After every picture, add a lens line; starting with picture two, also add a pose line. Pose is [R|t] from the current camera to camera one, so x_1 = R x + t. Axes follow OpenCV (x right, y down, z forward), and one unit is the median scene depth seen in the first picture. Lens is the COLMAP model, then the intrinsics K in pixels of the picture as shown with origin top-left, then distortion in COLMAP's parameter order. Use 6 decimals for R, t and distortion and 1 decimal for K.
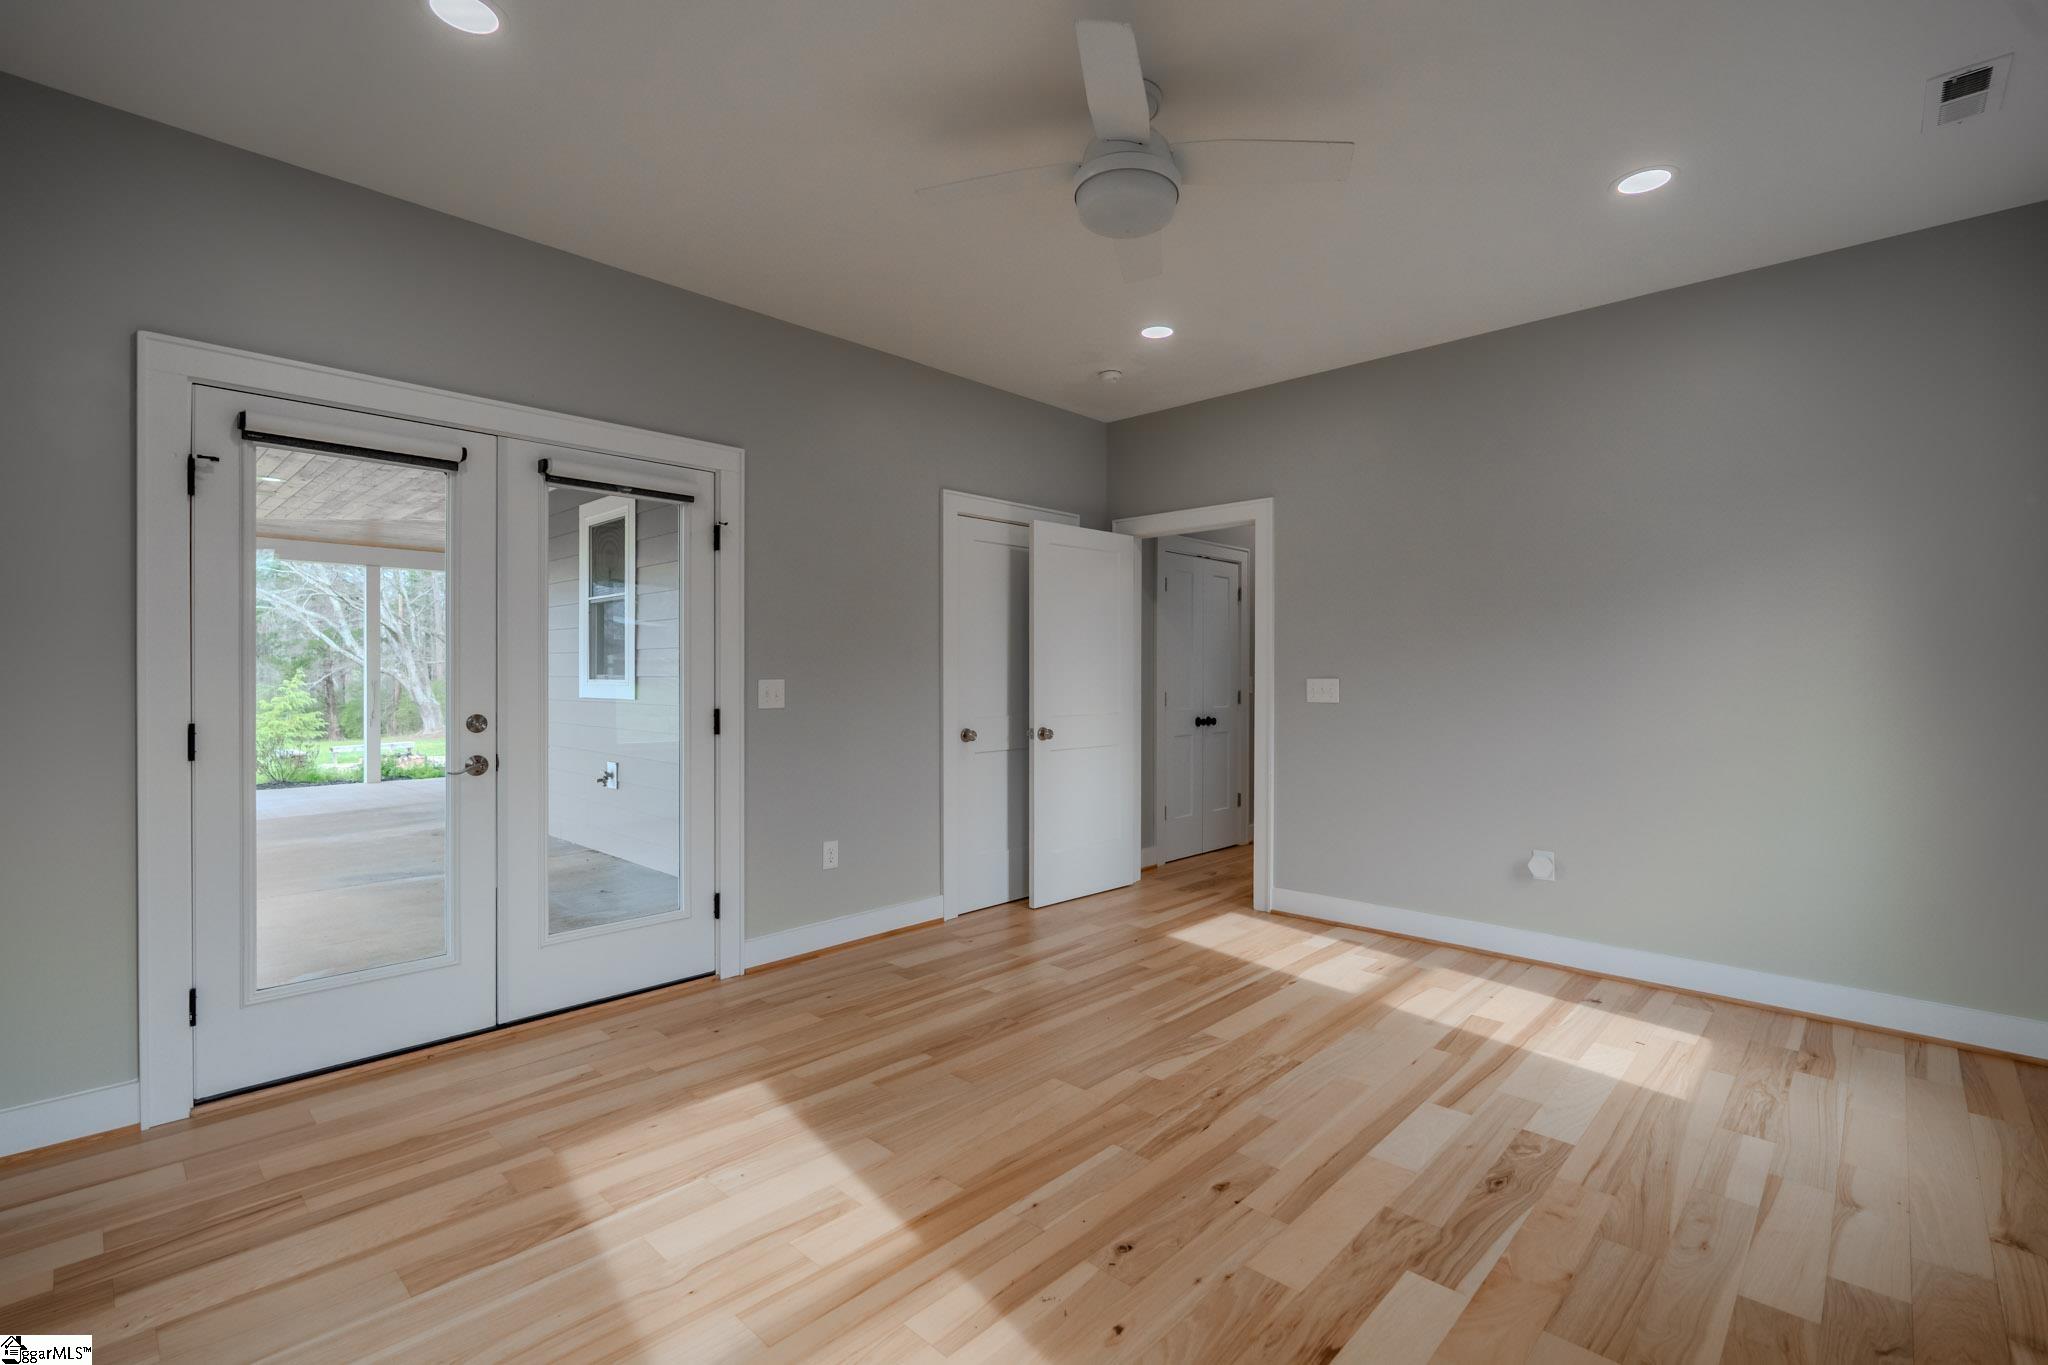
lens RADIAL K [[892.1, 0, 1022.8], [0, 892.1, 675.7], [0, 0, 1]] dist [-0.002450, 0.000033]
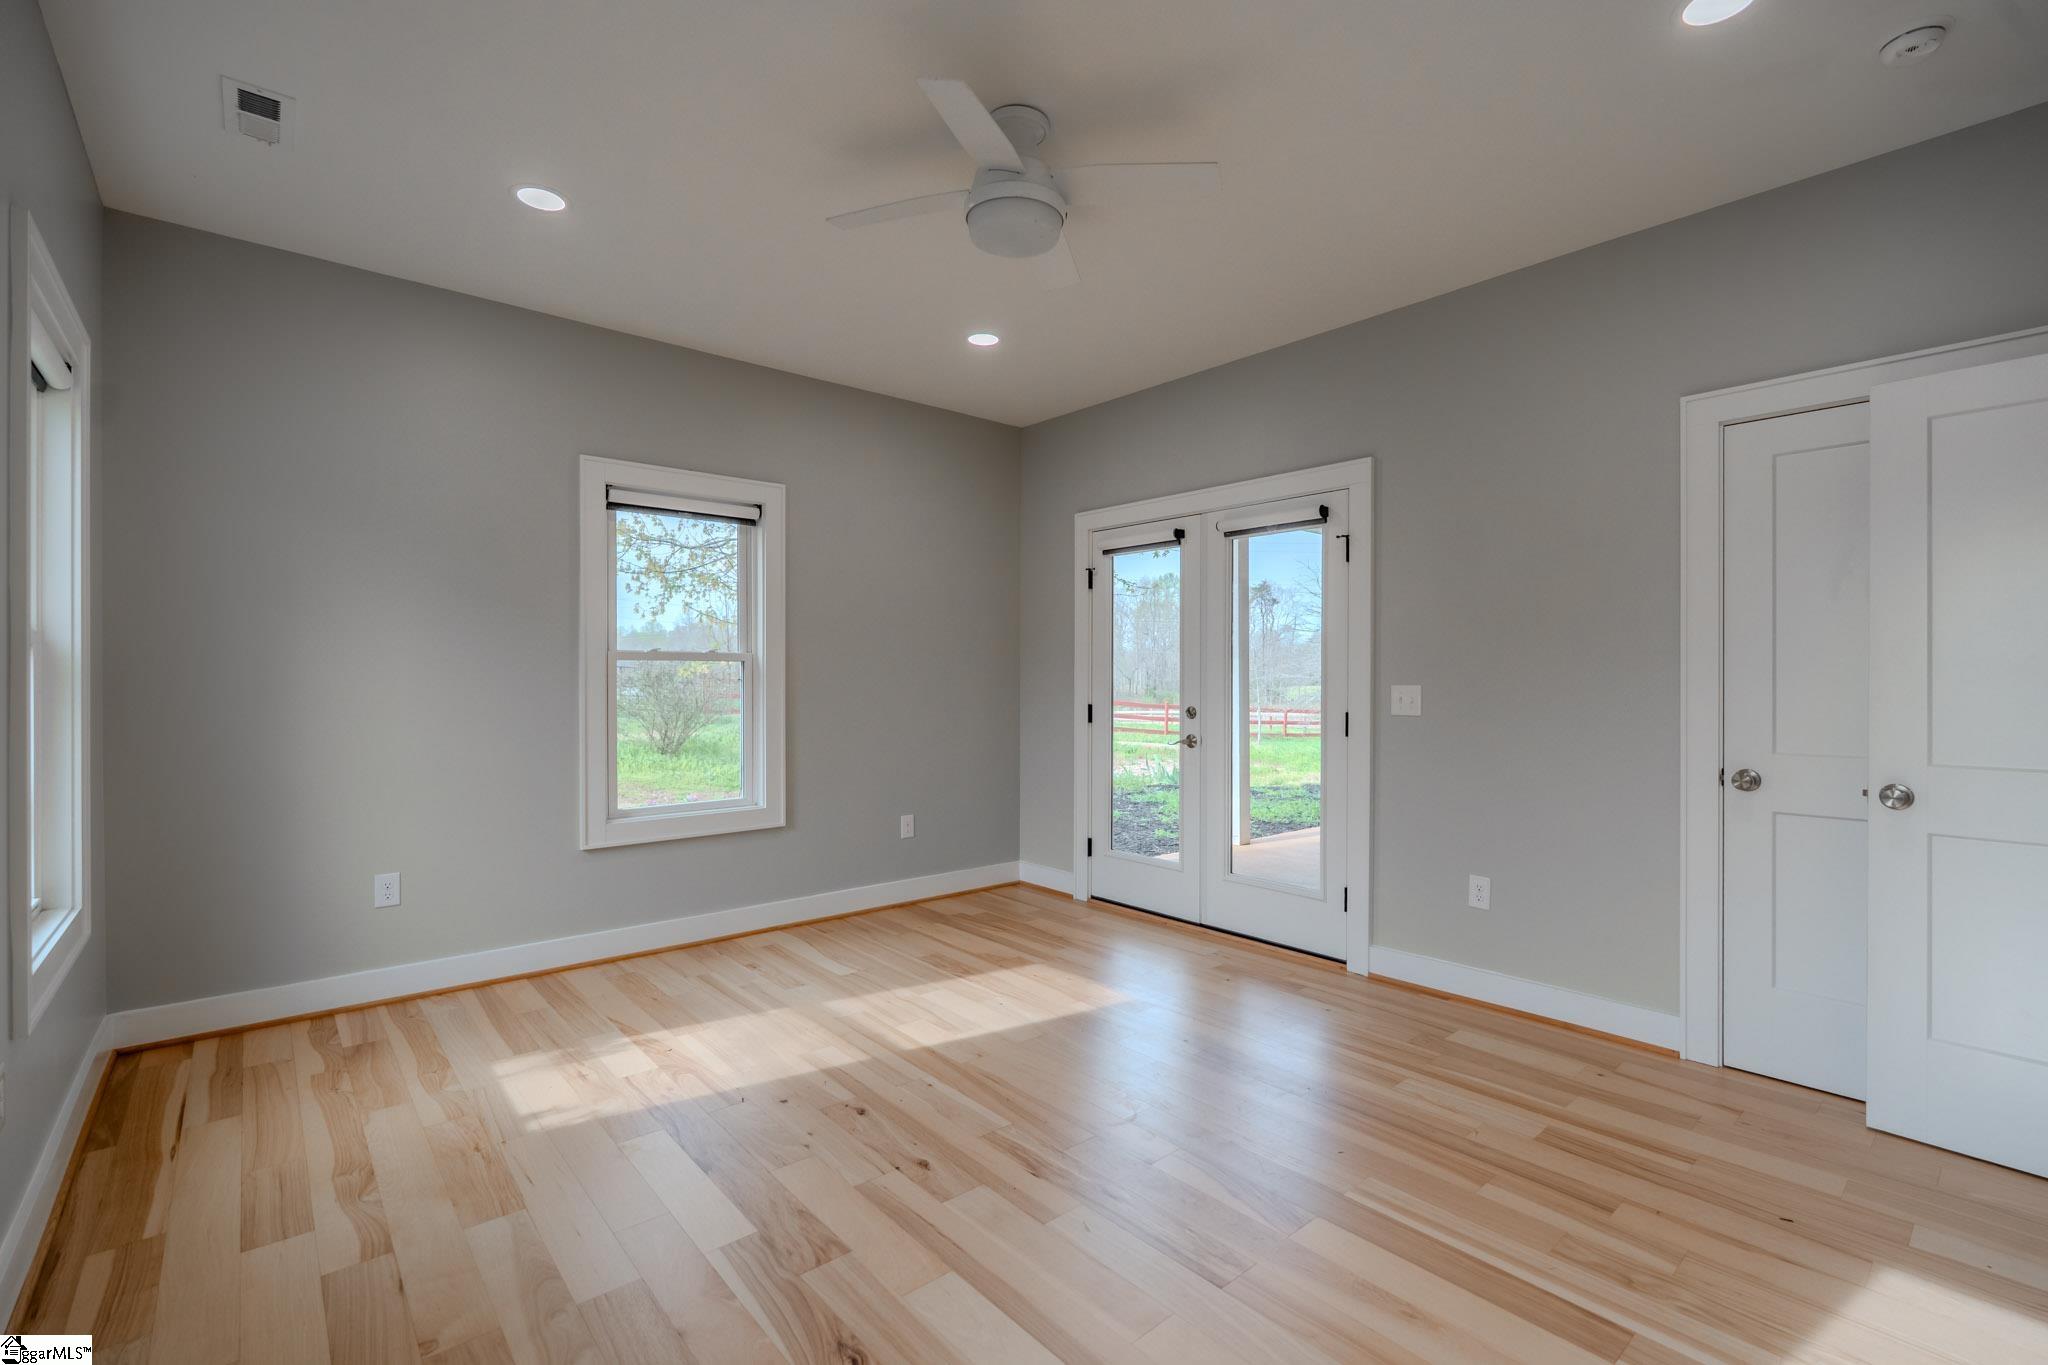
lens RADIAL K [[910.6, 0, 1032.7], [0, 910.6, 681.9], [0, 0, 1]] dist [-0.003571, 0.000005]
pose [[-0.083054, 0.001232, -0.996544, 1.113017], [-0.003658, 0.999992, 0.001542, 0.001377], [0.996538, 0.003774, -0.083049, 1.055223]]
